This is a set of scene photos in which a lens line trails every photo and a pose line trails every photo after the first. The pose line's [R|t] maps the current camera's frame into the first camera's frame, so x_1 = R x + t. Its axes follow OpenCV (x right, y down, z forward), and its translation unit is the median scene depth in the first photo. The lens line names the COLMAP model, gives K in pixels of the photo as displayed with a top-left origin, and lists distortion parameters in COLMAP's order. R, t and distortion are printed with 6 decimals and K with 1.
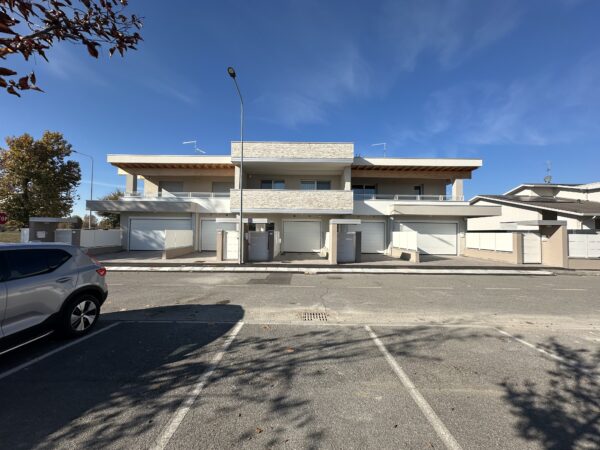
lens RADIAL K [[213.6, 0, 275.5], [0, 213.6, 222.4], [0, 0, 1]] dist [-0.026634, -0.000009]
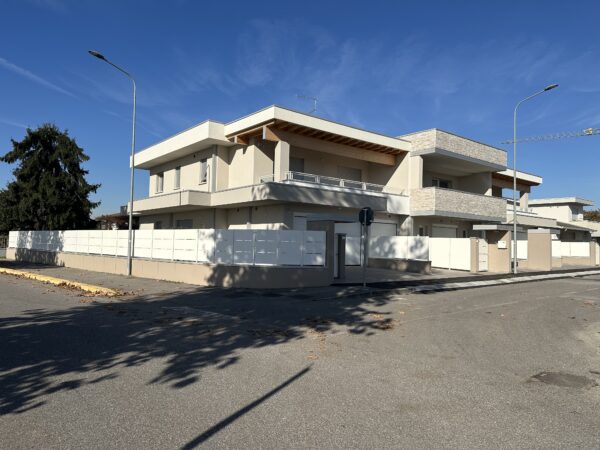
lens RADIAL K [[419.0, 0, 300.0], [0, 419.0, 225.0], [0, 0, 1]] dist [0.171389, -0.264032]
pose [[0.721329, 0.023015, 0.692210, -1.507370], [-0.016144, 0.999735, -0.016417, 0.019448], [-0.692405, 0.000667, 0.721509, 0.186648]]
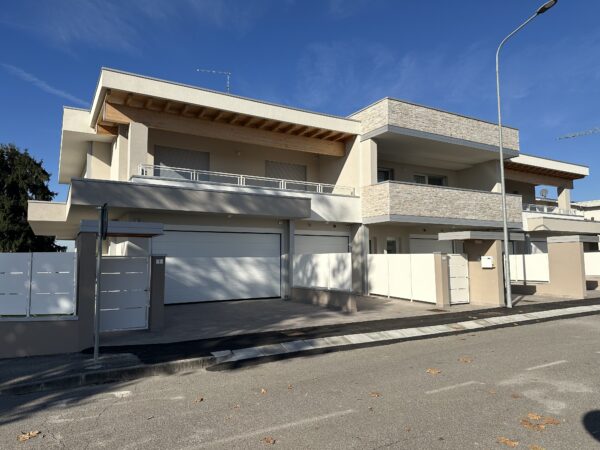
lens RADIAL K [[419.0, 0, 300.0], [0, 419.0, 225.0], [0, 0, 1]] dist [0.171389, -0.264032]
pose [[0.819347, 0.020161, 0.572944, -0.924224], [0.018035, 0.997980, -0.060909, 0.020037], [-0.573015, 0.060239, 0.817328, 0.224596]]
